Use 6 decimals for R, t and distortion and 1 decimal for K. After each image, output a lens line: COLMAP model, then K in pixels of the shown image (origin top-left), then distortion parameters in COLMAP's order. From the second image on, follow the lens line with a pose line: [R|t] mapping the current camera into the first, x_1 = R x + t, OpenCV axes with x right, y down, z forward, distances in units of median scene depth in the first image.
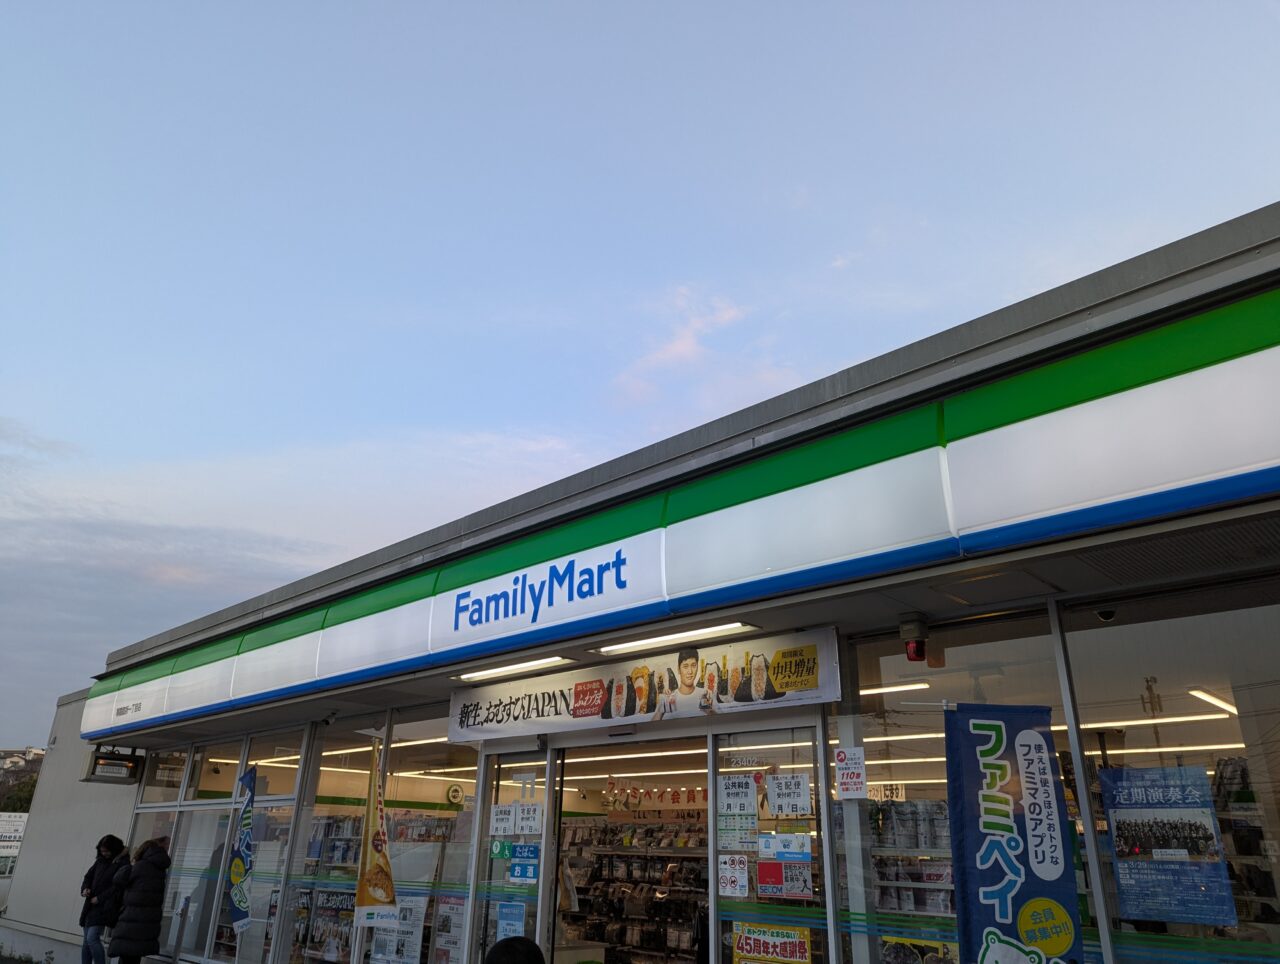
lens RADIAL K [[914.1, 0, 640.0], [0, 914.1, 482.0], [0, 0, 1]] dist [0.069367, -0.081987]
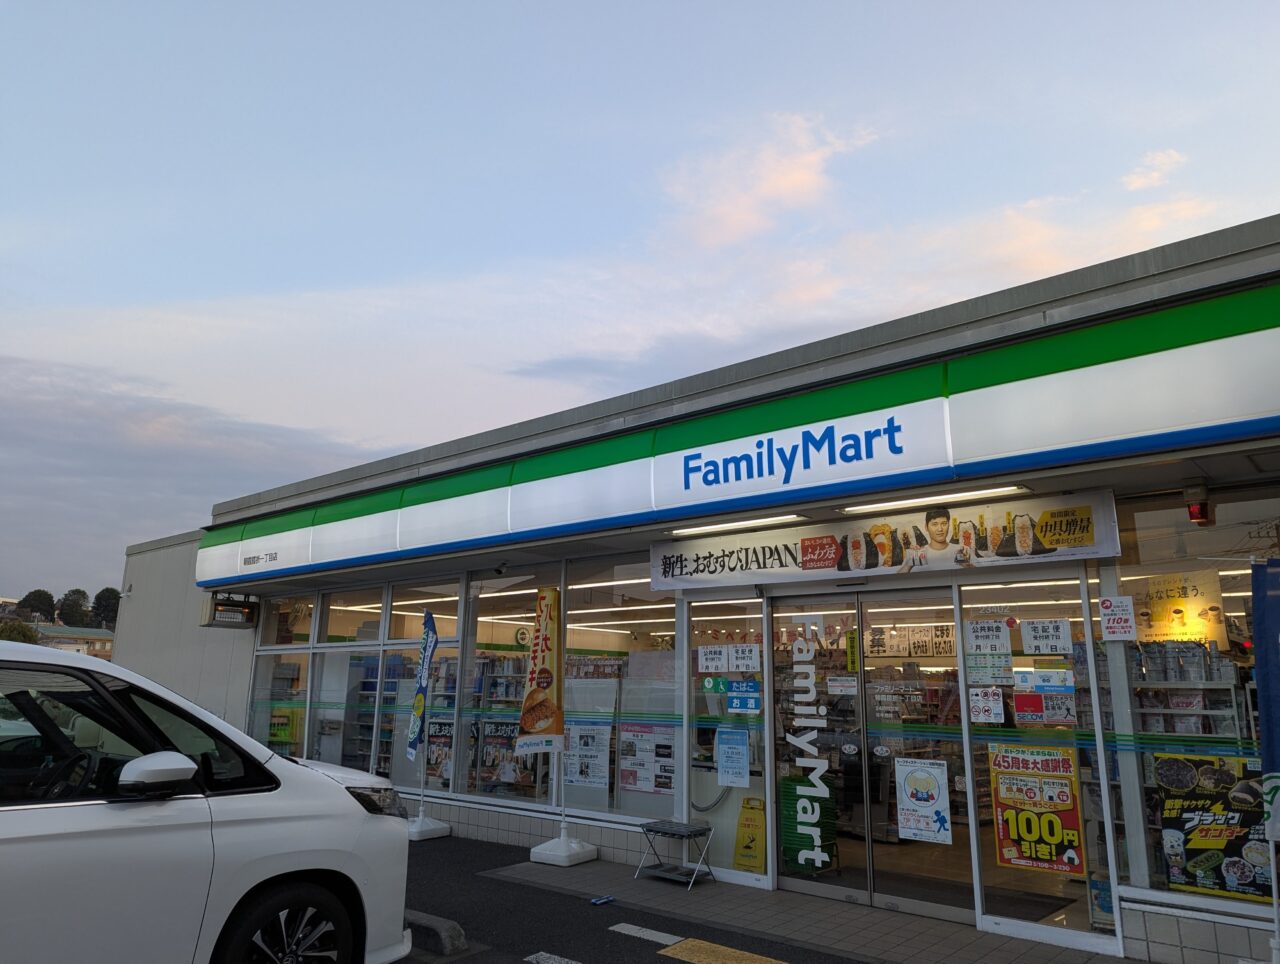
lens RADIAL K [[914.1, 0, 640.0], [0, 914.1, 482.0], [0, 0, 1]] dist [0.069367, -0.081987]
pose [[0.998406, 0.003509, 0.056326, -0.345824], [-0.012510, 0.986995, 0.160261, -0.017373], [-0.055031, -0.160710, 0.985466, -0.041436]]
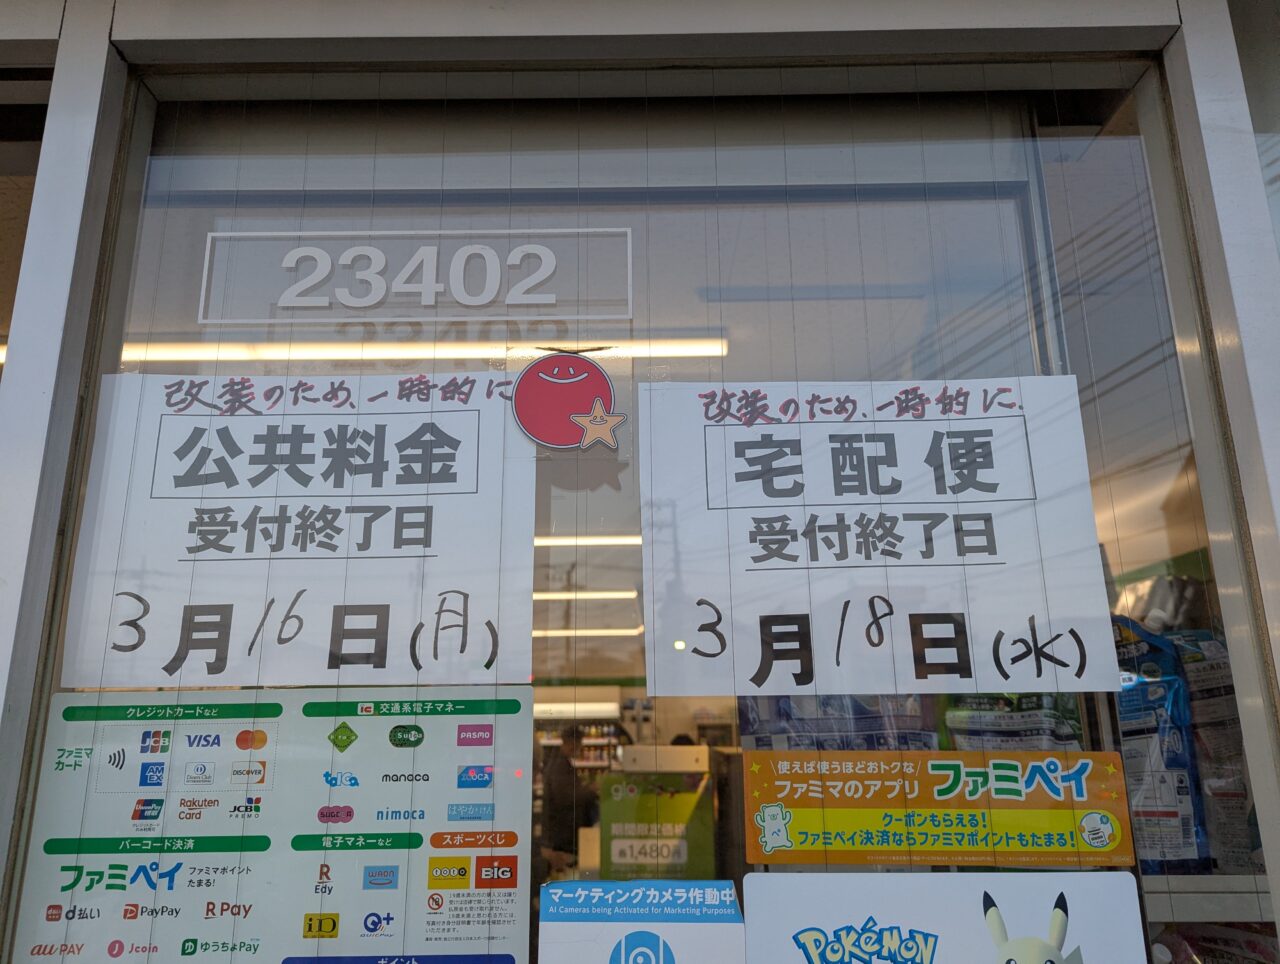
lens RADIAL K [[914.1, 0, 640.0], [0, 914.1, 482.0], [0, 0, 1]] dist [0.069367, -0.081987]
pose [[0.717259, 0.146497, 0.681233, 0.052133], [-0.235967, 0.970952, 0.039646, 0.293787], [-0.655637, -0.189185, 0.730992, 0.819868]]
